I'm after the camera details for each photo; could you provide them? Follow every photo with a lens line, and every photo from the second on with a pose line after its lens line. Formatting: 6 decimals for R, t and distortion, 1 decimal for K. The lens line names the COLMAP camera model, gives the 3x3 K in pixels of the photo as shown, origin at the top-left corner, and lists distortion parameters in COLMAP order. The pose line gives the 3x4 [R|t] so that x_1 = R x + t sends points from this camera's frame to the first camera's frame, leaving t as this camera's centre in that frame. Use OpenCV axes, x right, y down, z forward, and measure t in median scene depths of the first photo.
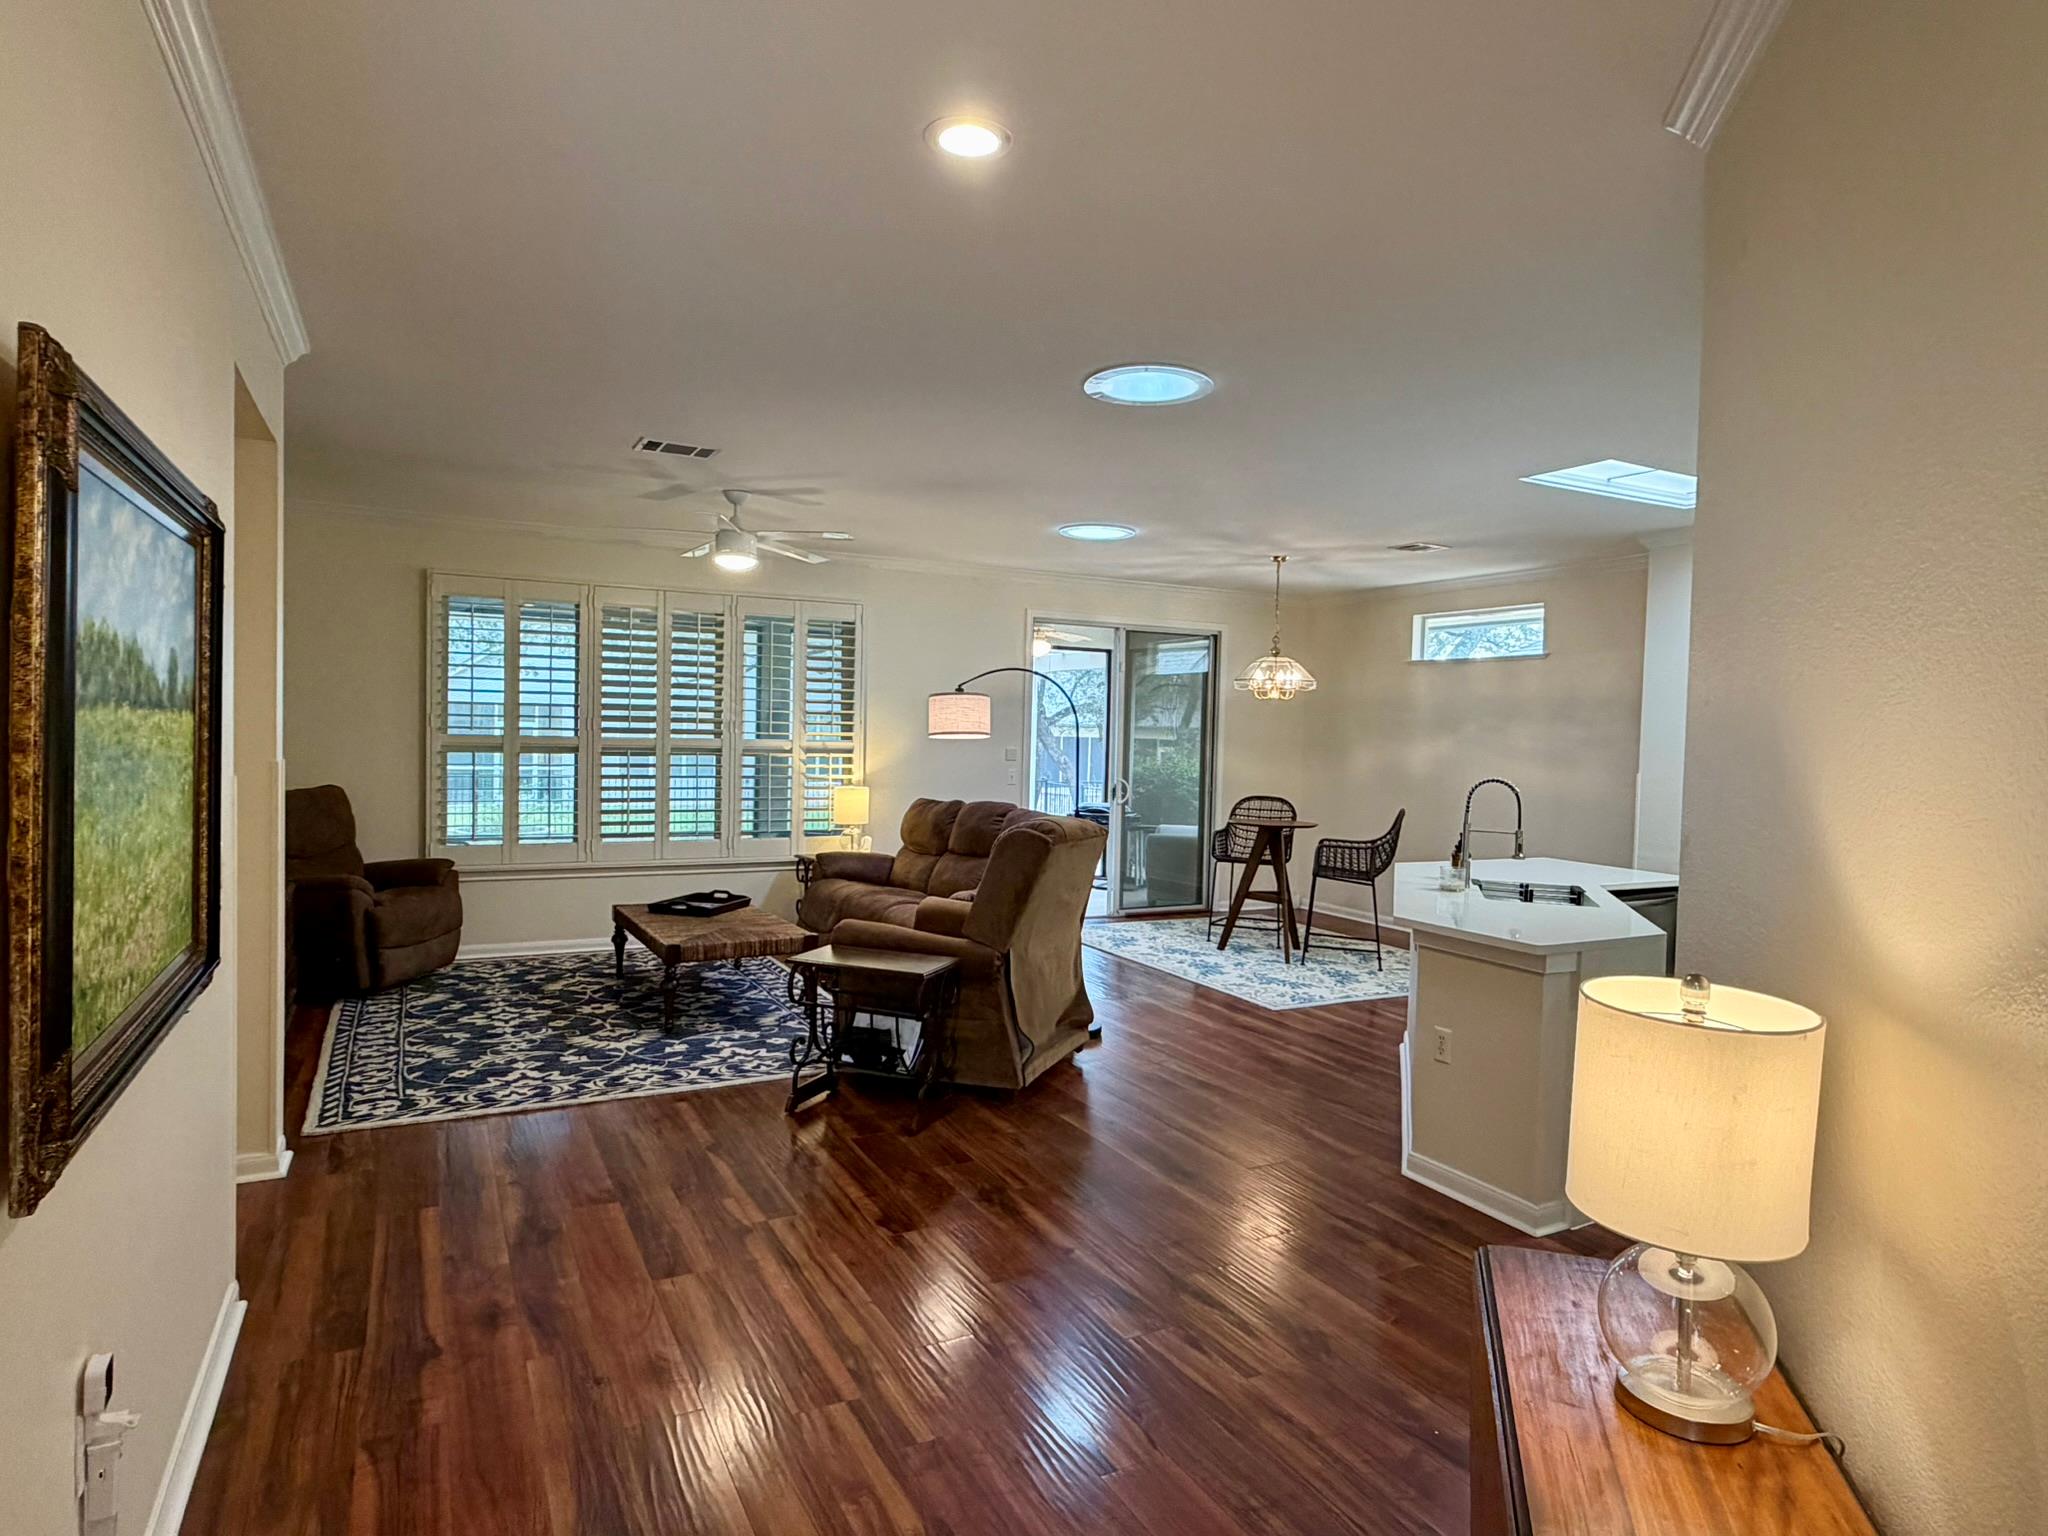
lens RADIAL K [[1158.1, 0, 1021.4], [0, 1158.1, 763.5], [0, 0, 1]] dist [-0.006237, 0.005379]
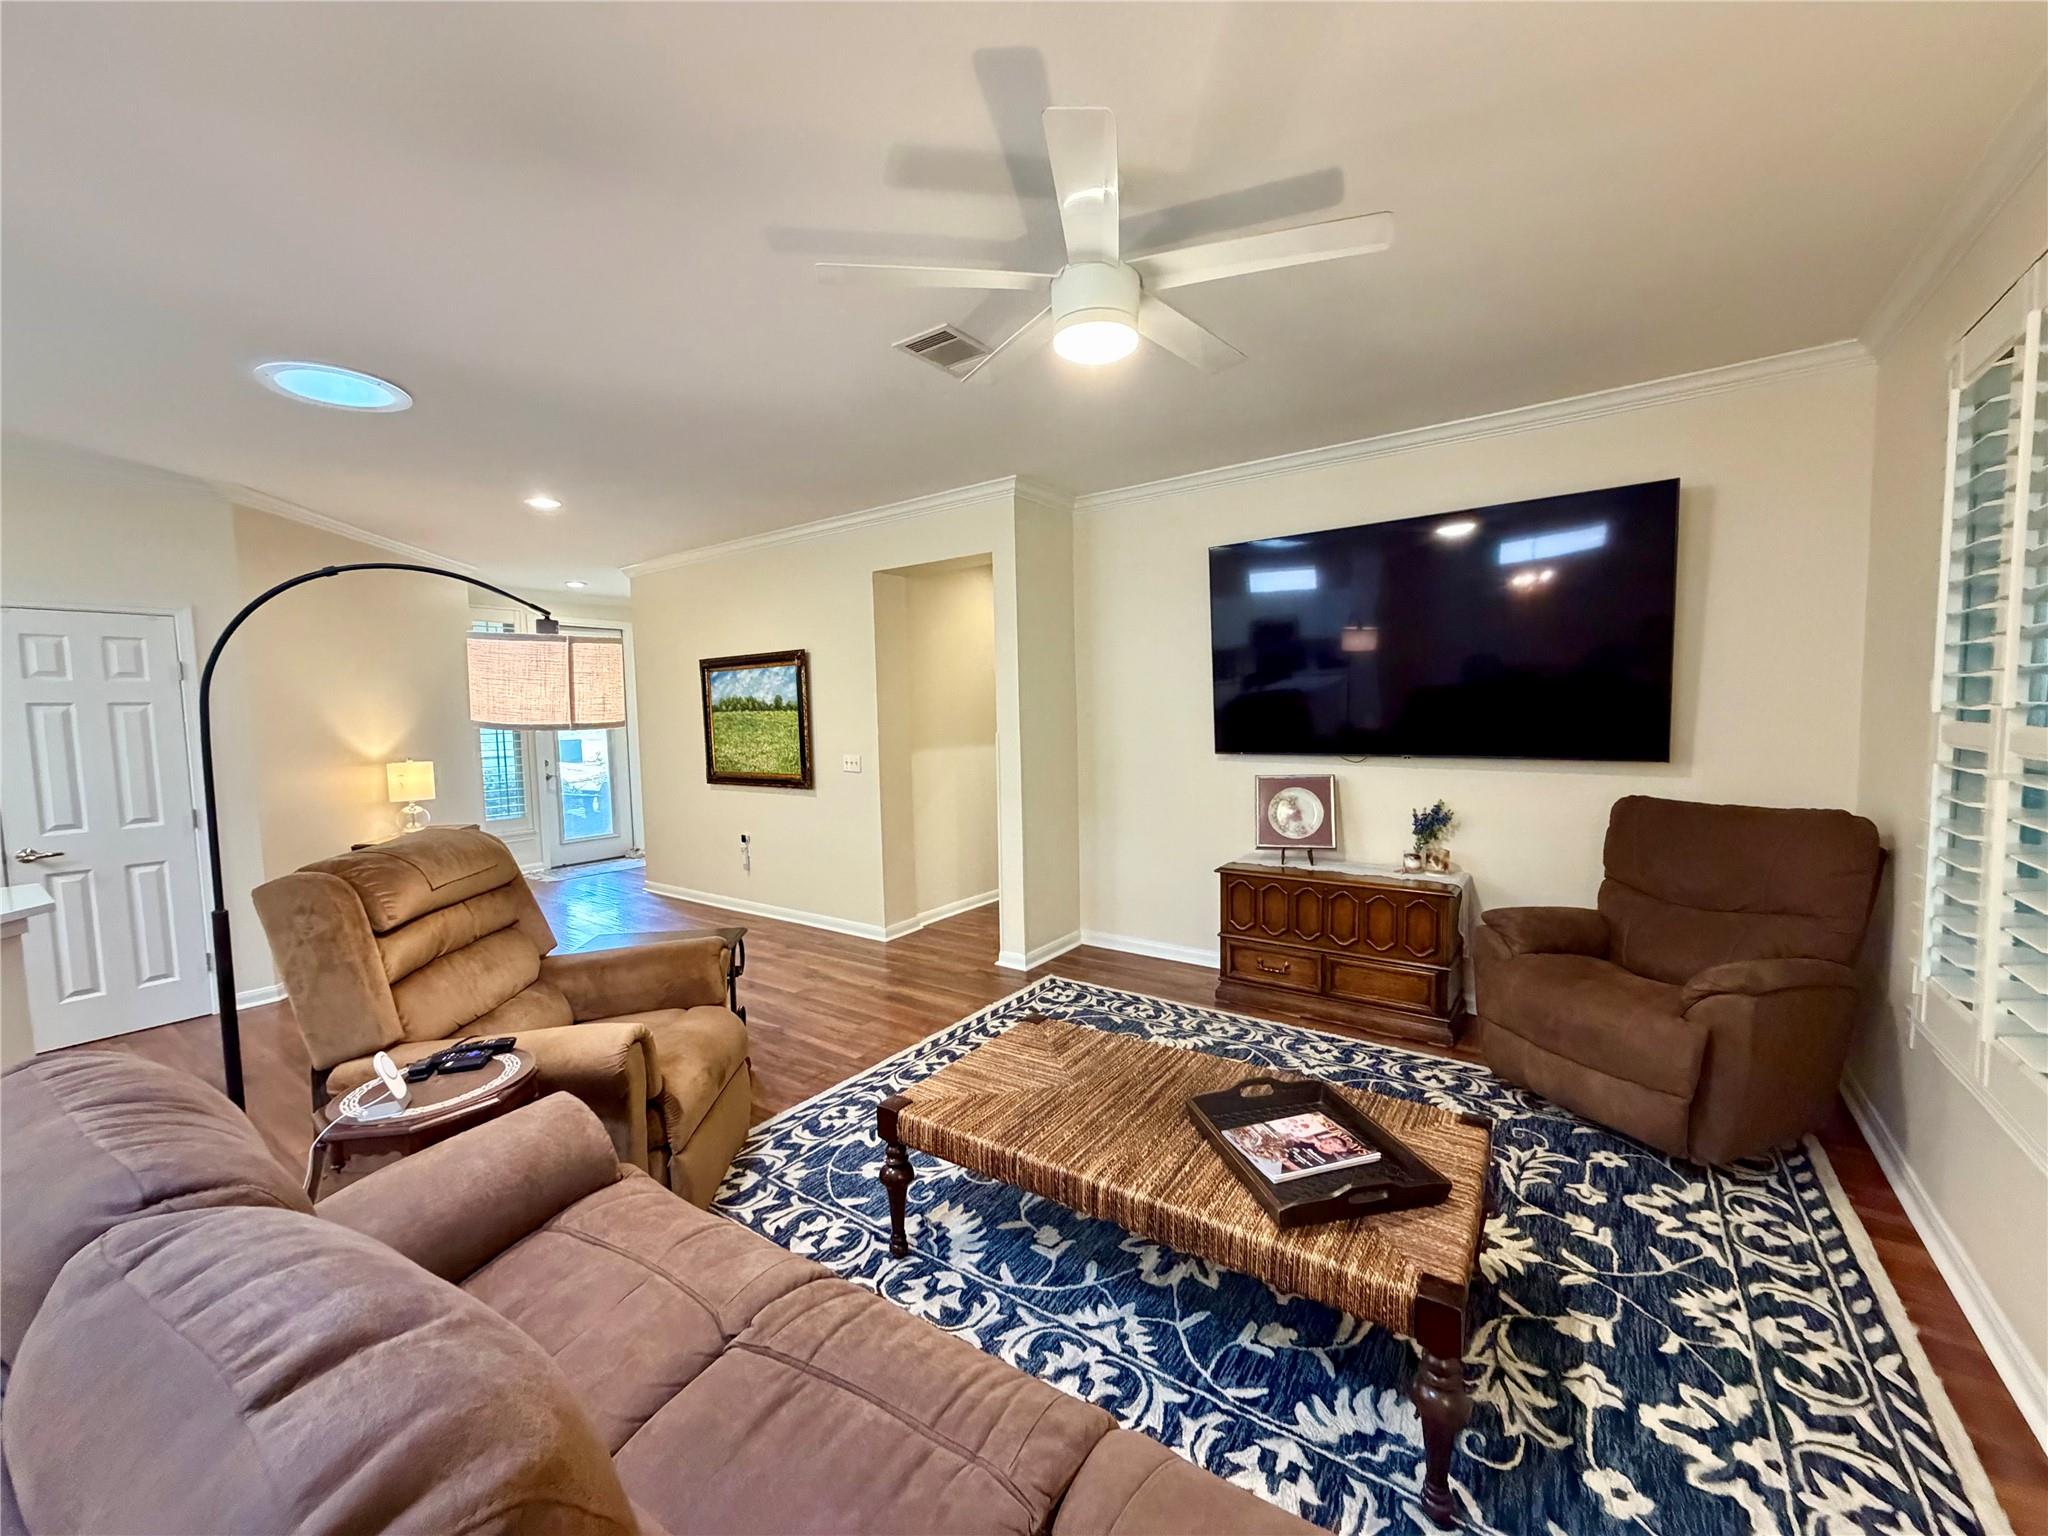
lens RADIAL K [[813.7, 0, 1020.3], [0, 813.7, 767.4], [0, 0, 1]] dist [-0.001130, -0.000094]
pose [[-0.895884, 0.029680, -0.443295, -0.061362], [-0.011234, 0.995934, 0.089385, -0.031256], [0.444146, 0.085058, -0.891908, 1.091543]]
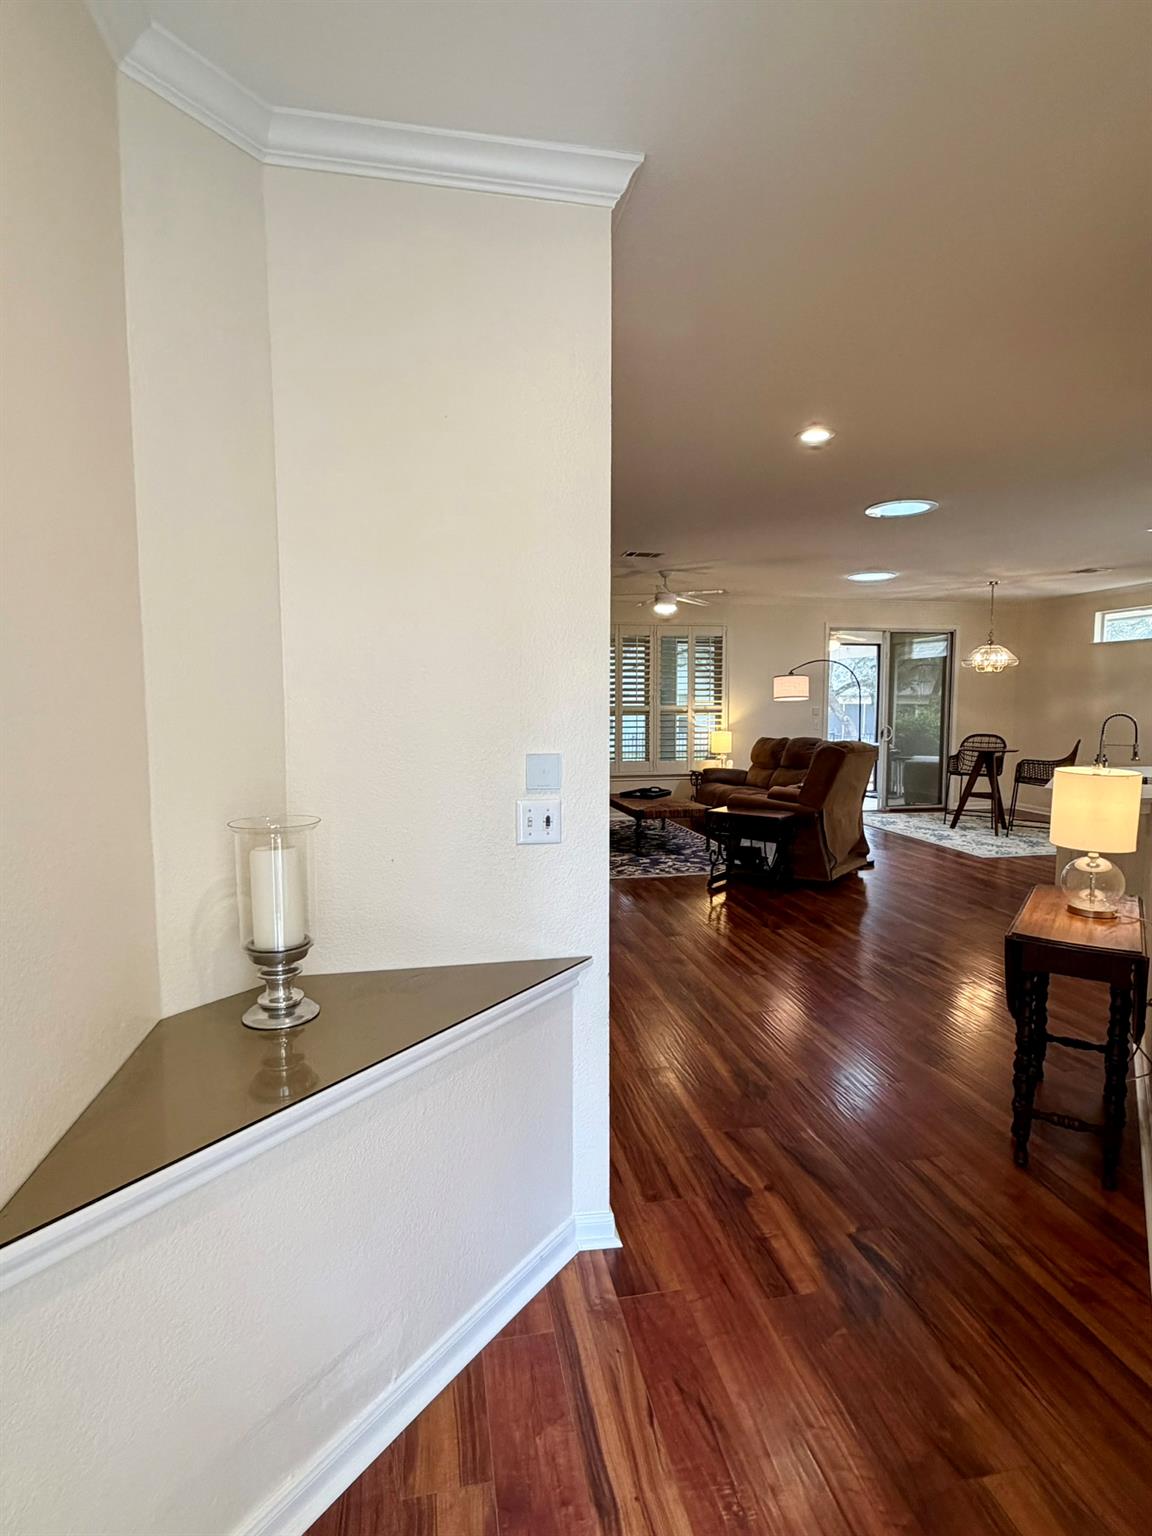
lens RADIAL K [[795.1, 0, 577.9], [0, 795.1, 766.7], [0, 0, 1]] dist [-0.000343, -0.001071]
pose [[0.959212, -0.004190, -0.282656, -0.016760], [0.017992, 0.998768, 0.046252, 0.014715], [0.282114, -0.049451, 0.958106, -0.226905]]
